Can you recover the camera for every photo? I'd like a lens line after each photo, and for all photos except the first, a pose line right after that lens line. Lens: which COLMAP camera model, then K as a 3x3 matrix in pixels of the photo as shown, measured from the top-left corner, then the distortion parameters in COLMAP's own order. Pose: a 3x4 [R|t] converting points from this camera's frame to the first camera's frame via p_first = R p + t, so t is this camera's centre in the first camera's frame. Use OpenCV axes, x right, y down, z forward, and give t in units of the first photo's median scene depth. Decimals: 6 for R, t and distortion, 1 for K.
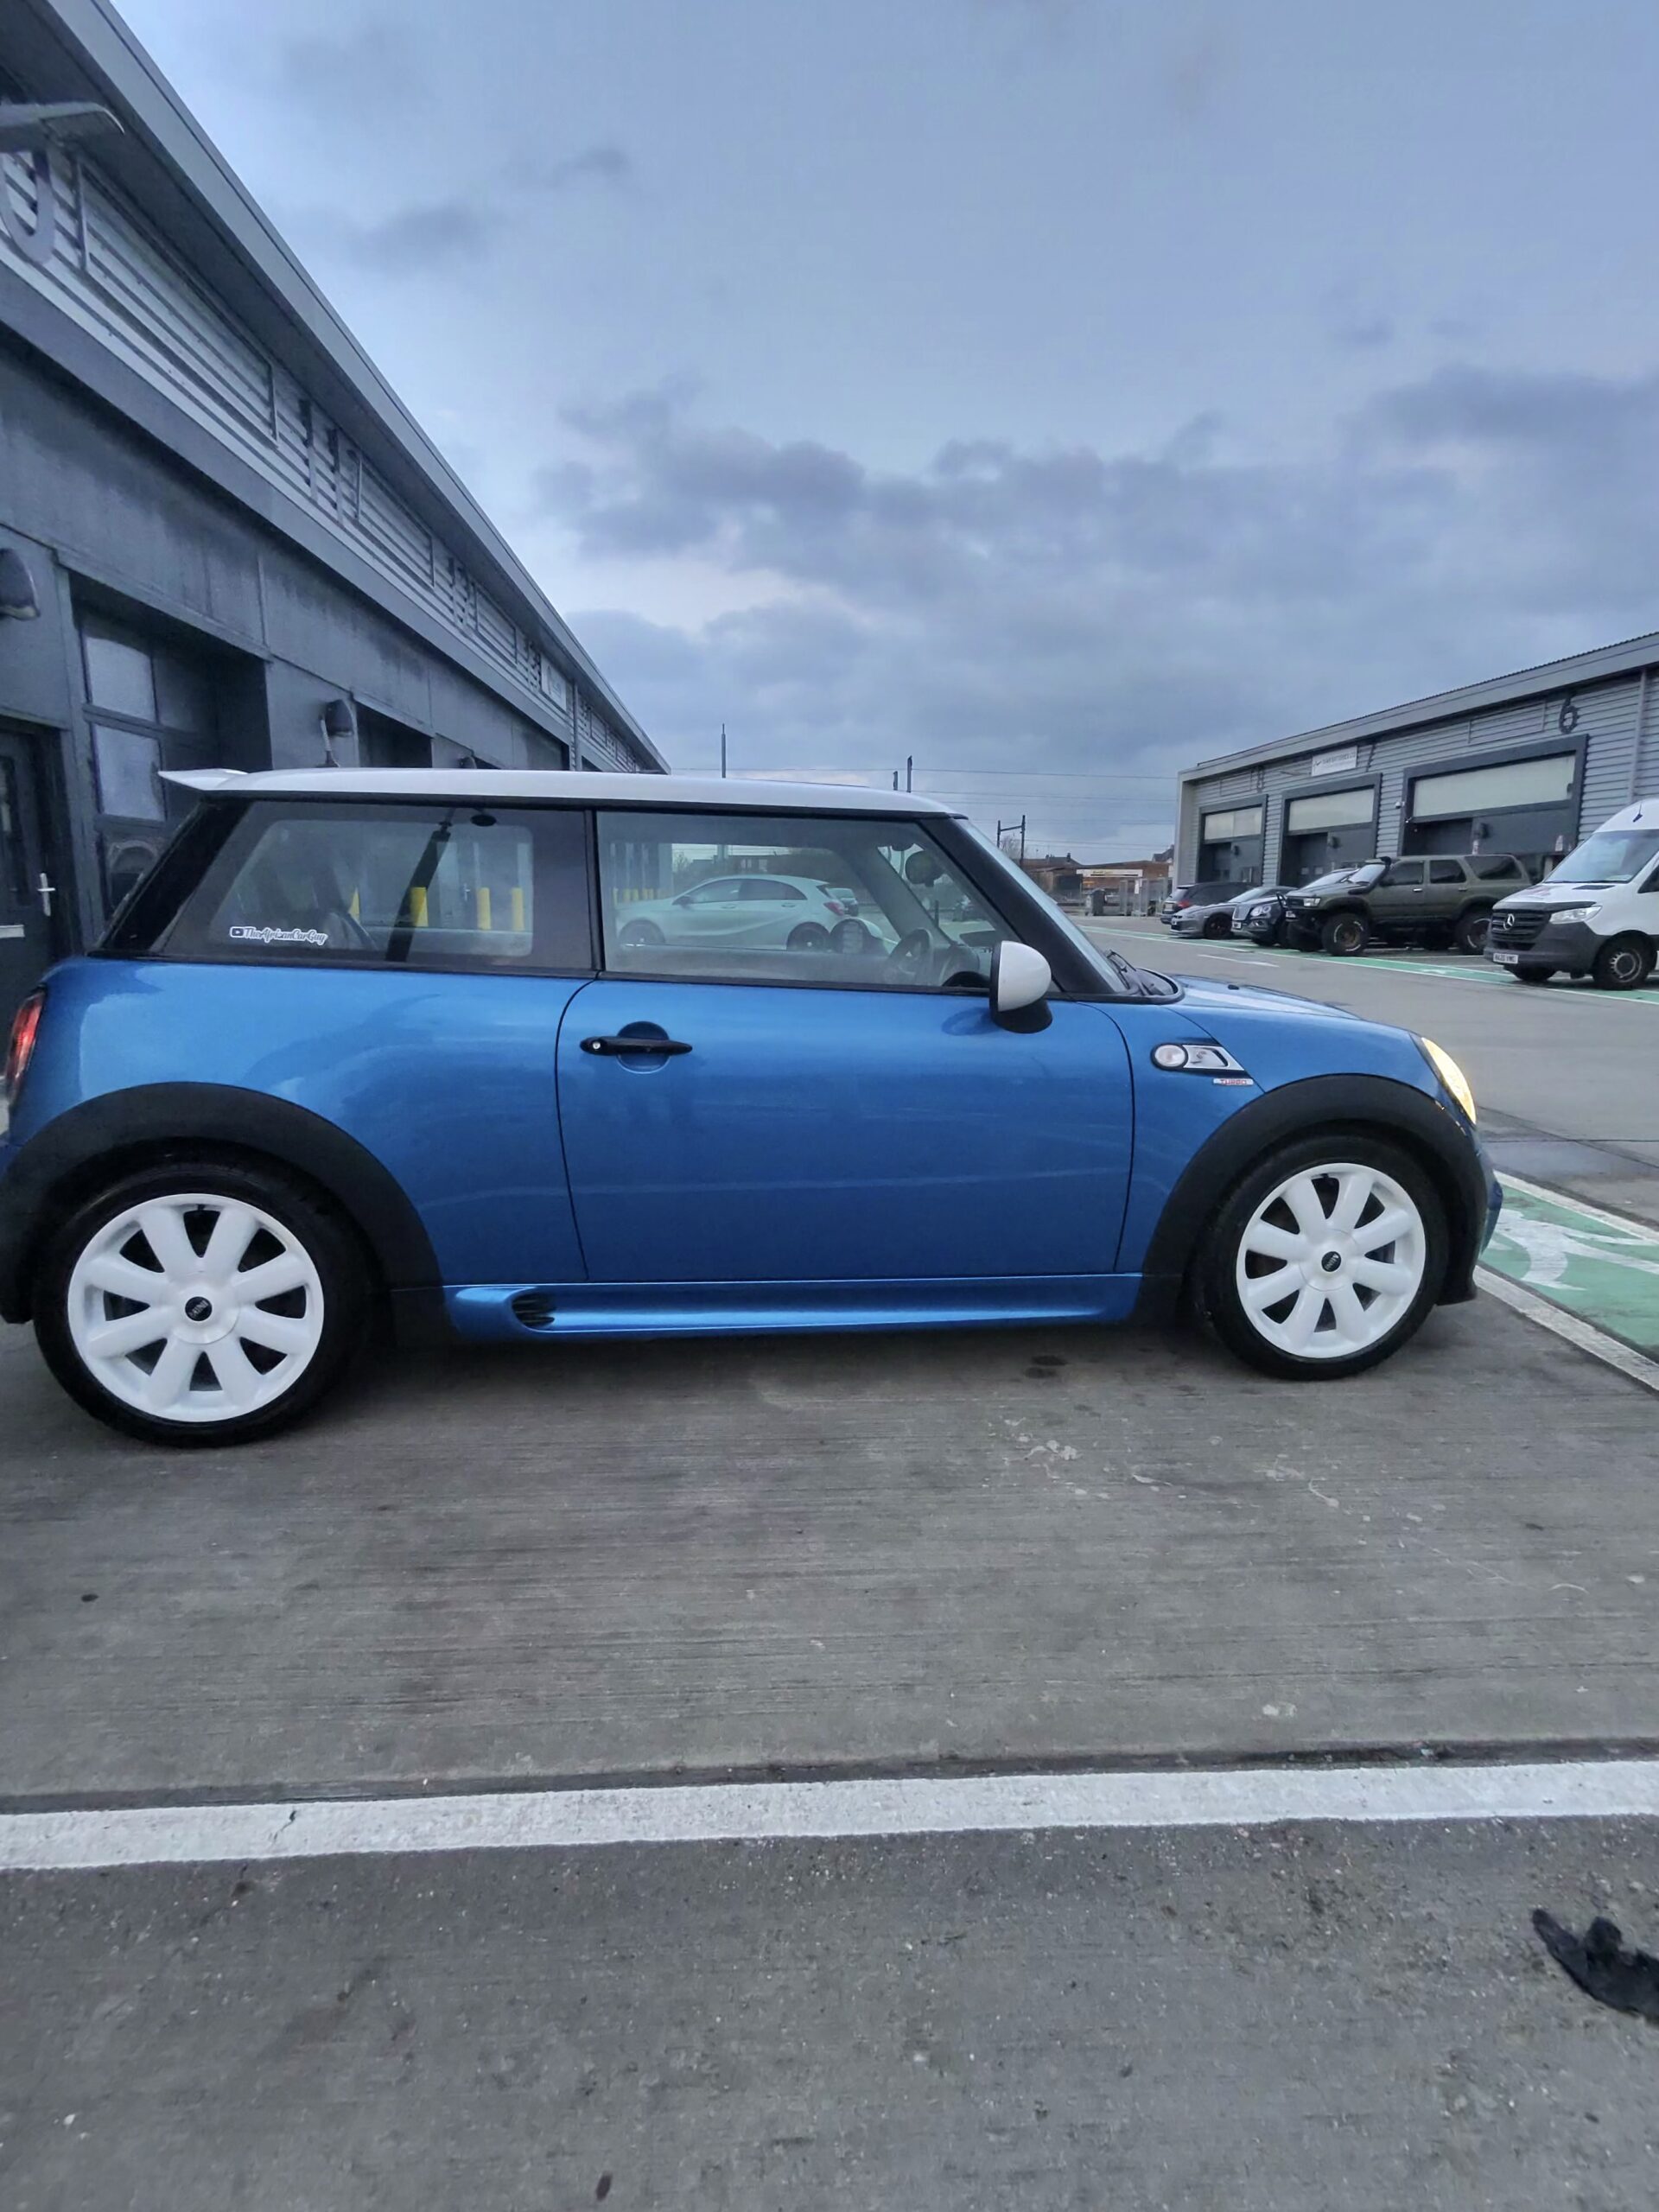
lens RADIAL K [[1231.0, 0, 834.4], [0, 1231.0, 1115.7], [0, 0, 1]] dist [-0.001439, -0.000876]
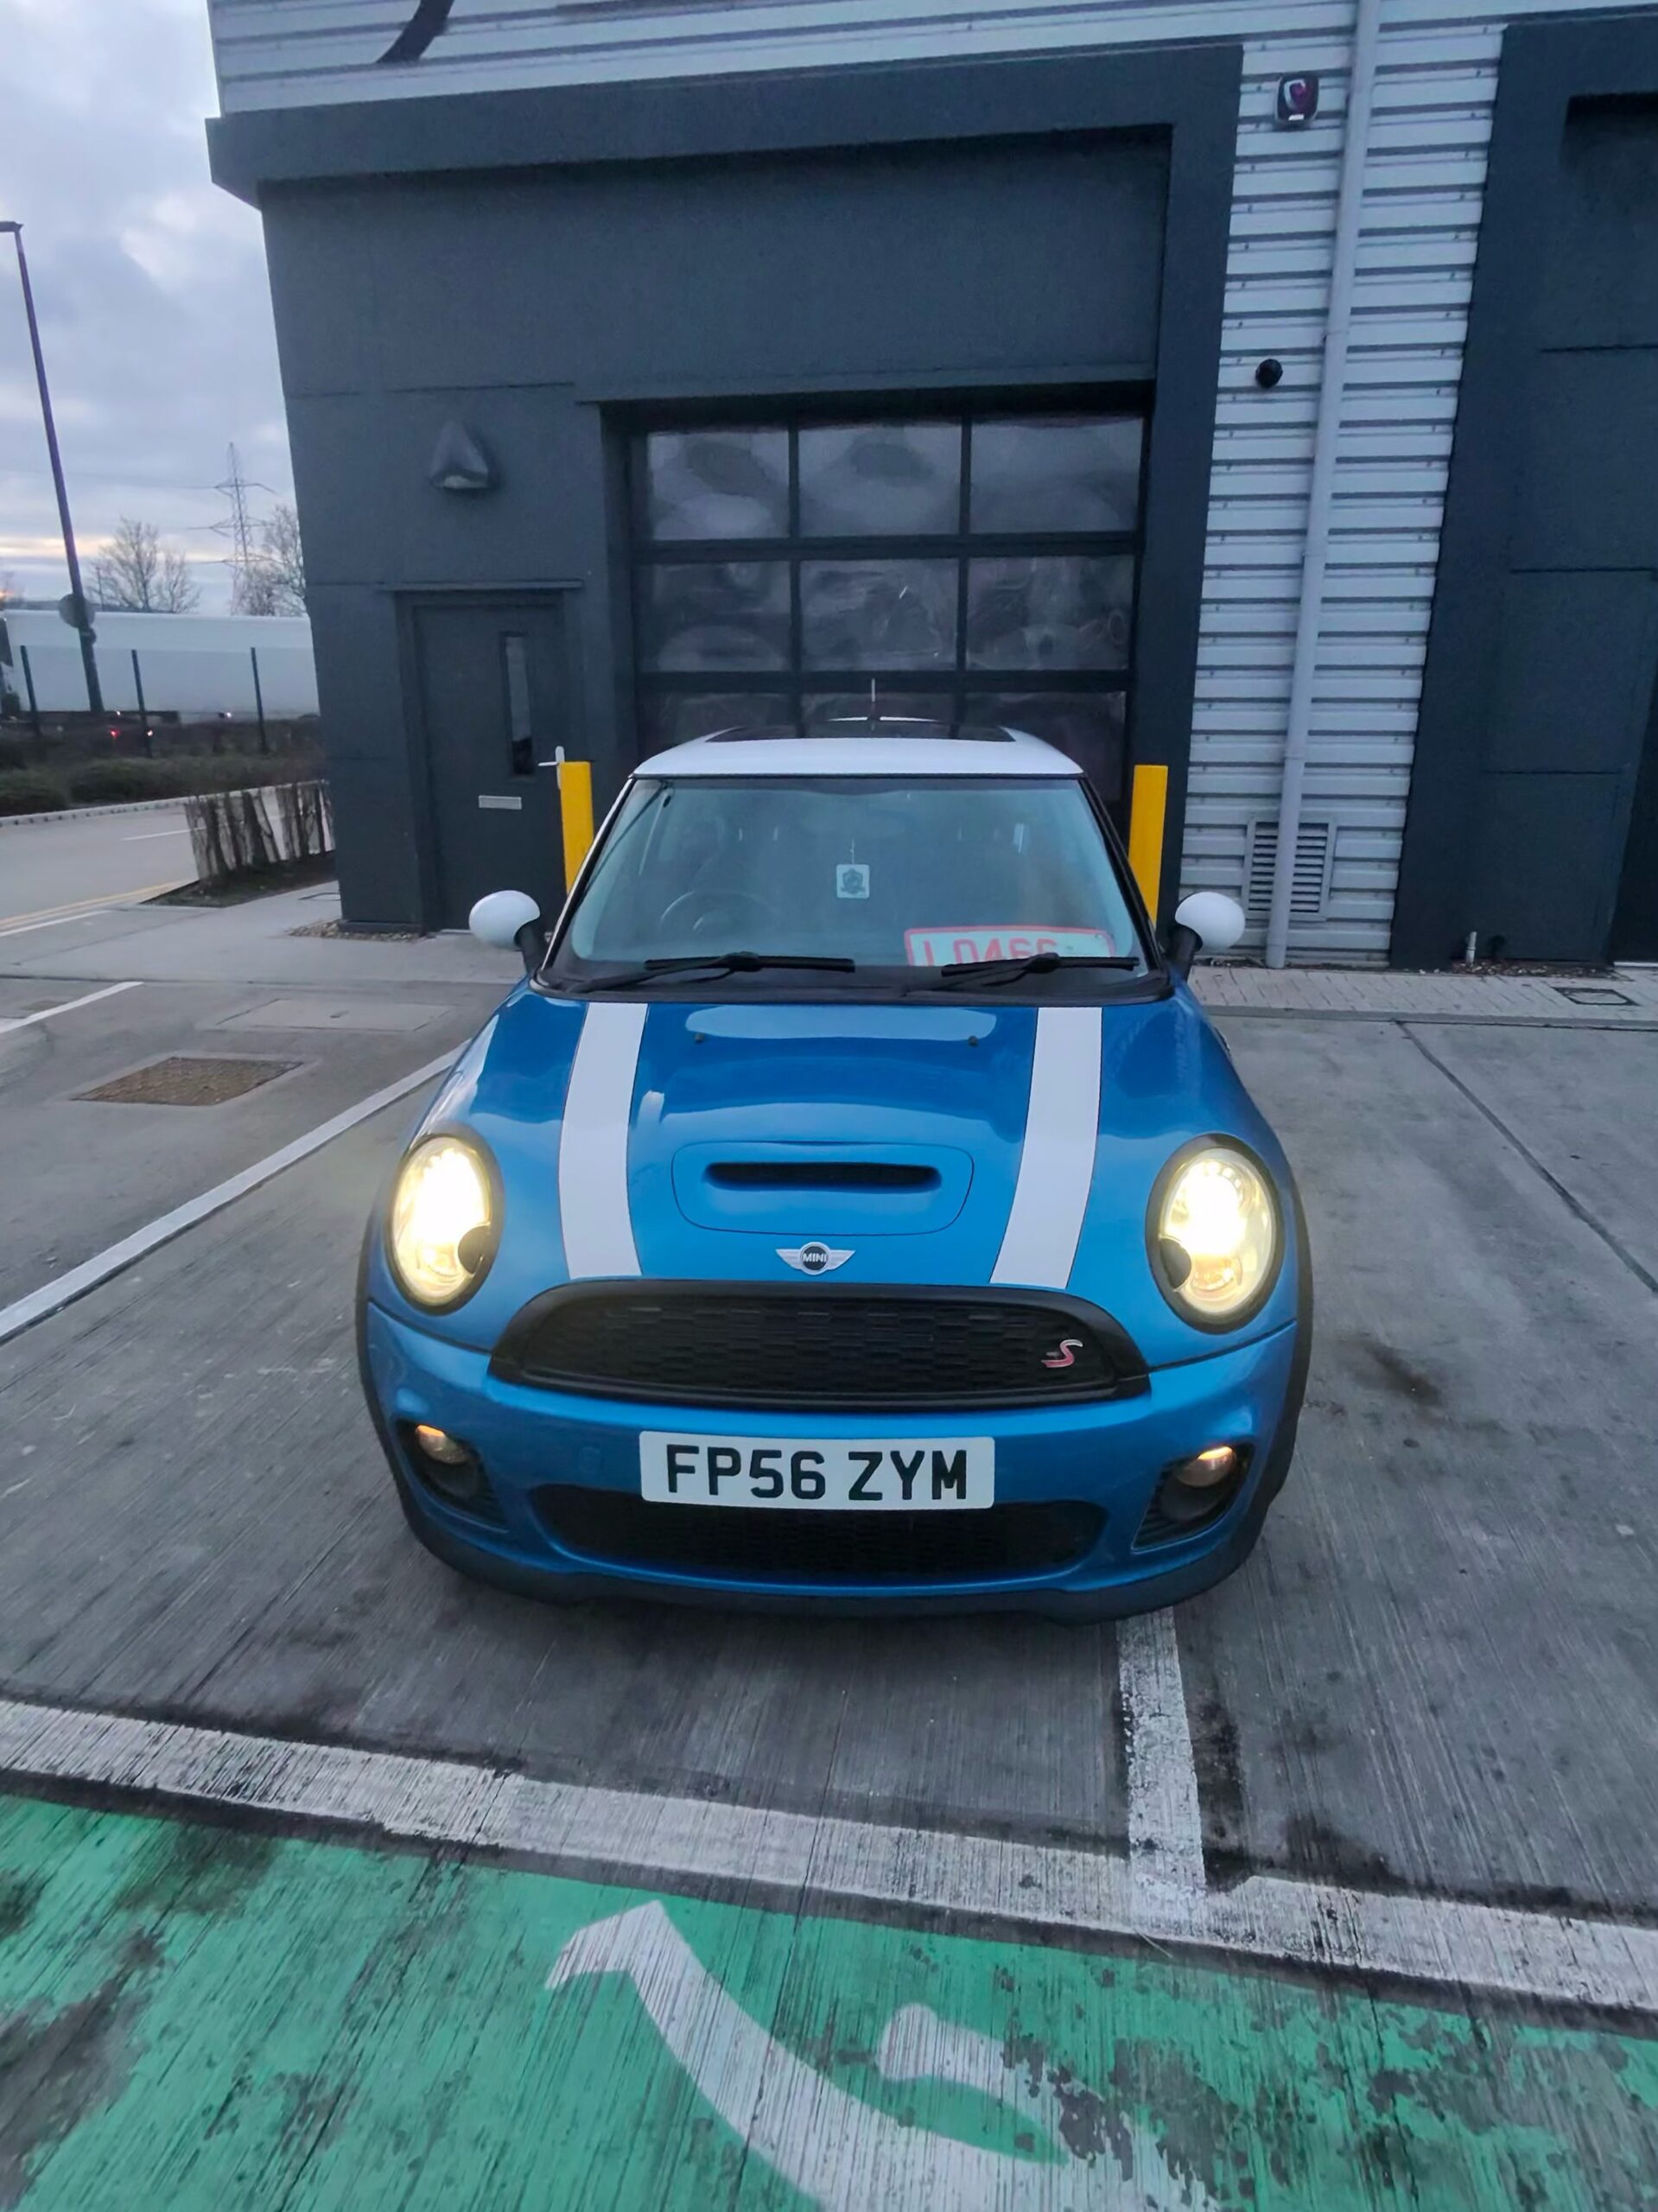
lens RADIAL K [[1308.4, 0, 831.9], [0, 1308.4, 1116.1], [0, 0, 1]] dist [-0.002449, 0.000317]
pose [[-0.227903, 0.293255, -0.928473, 1.343134], [-0.175012, 0.925700, 0.335337, -0.434565], [0.957826, 0.238919, -0.159647, 1.609106]]
